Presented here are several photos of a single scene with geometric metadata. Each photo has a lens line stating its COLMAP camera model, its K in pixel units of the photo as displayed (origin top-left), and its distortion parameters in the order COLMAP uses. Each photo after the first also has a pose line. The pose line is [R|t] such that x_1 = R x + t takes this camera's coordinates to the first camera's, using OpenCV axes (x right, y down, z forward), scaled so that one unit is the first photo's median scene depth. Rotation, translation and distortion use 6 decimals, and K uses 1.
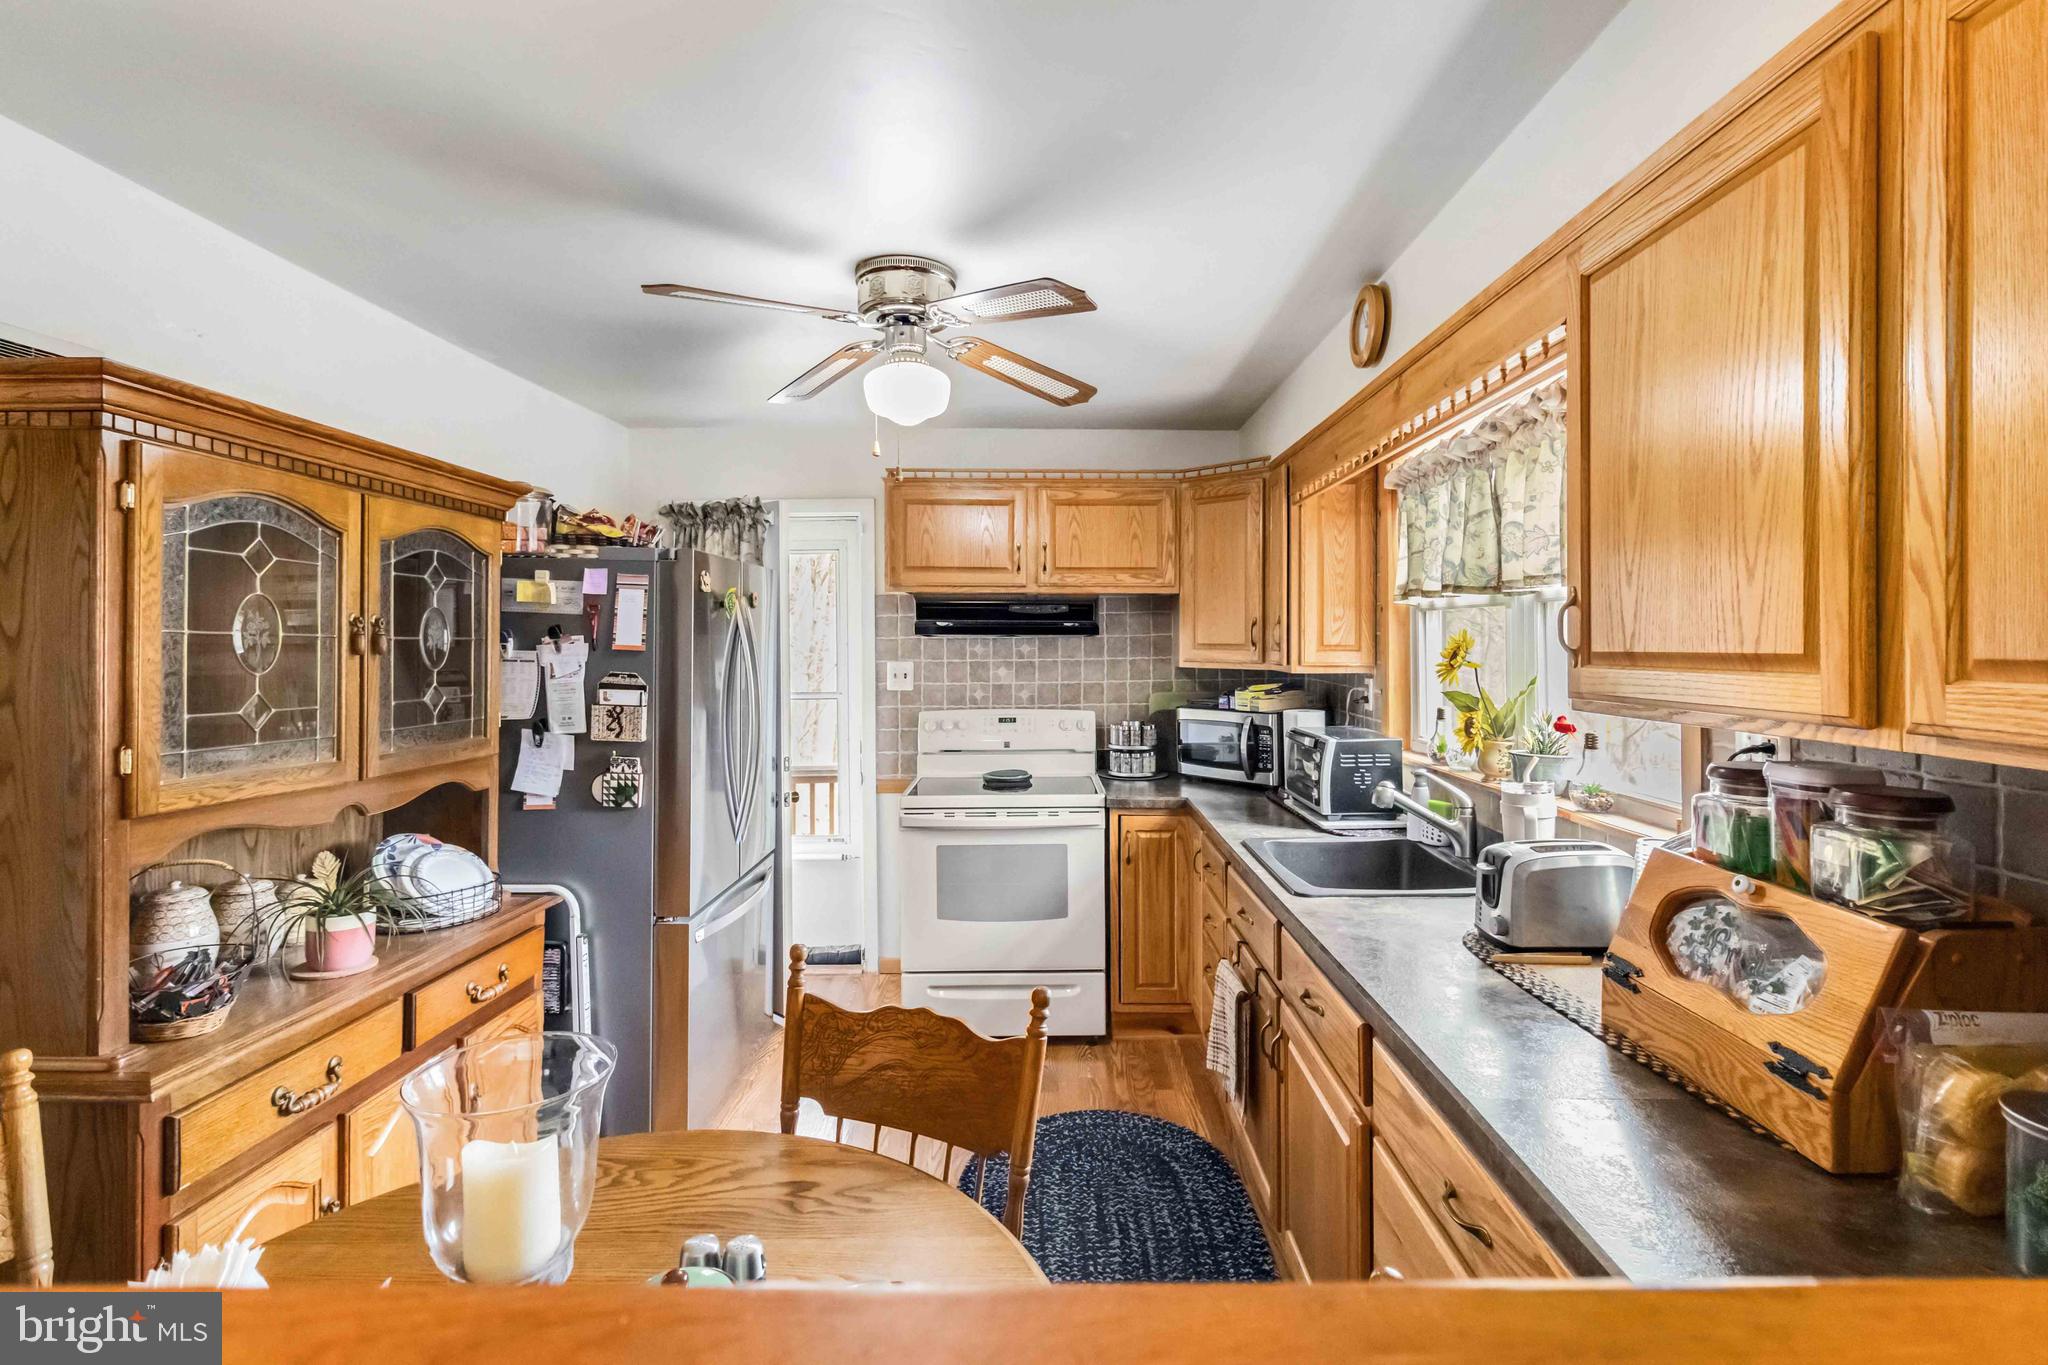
lens RADIAL K [[979.1, 0, 1051.0], [0, 979.1, 653.7], [0, 0, 1]] dist [0.003515, -0.000108]
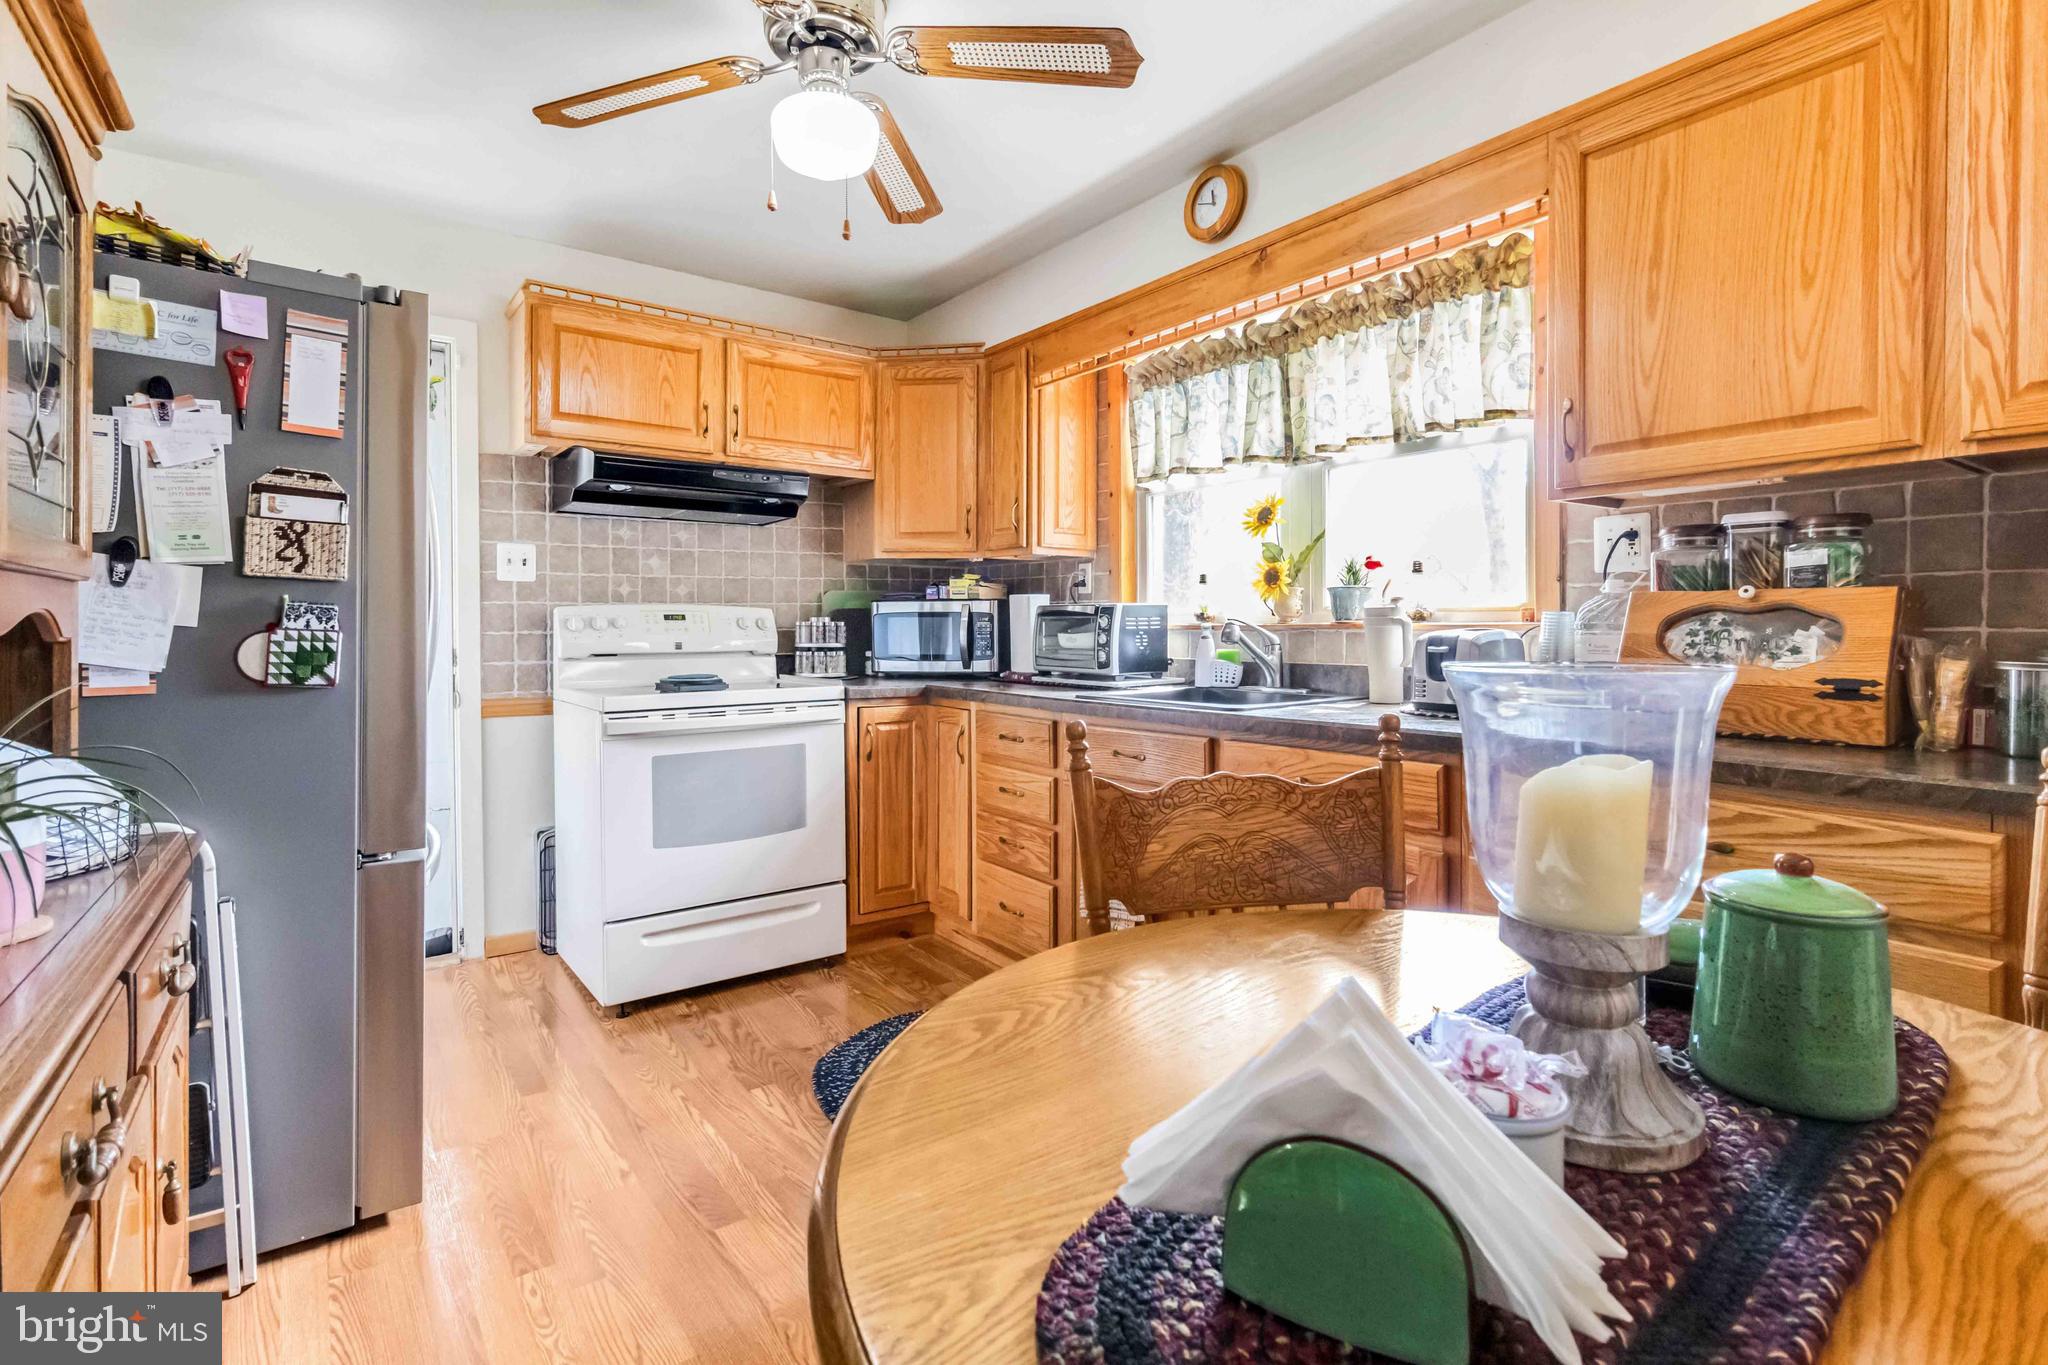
lens RADIAL K [[979.1, 0, 1052.6], [0, 979.1, 642.3], [0, 0, 1]] dist [0.003515, -0.000108]
pose [[0.798667, -0.012115, 0.601651, -0.335605], [0.010810, 0.999925, 0.005785, 0.101646], [-0.601676, 0.001883, 0.798738, 0.165446]]
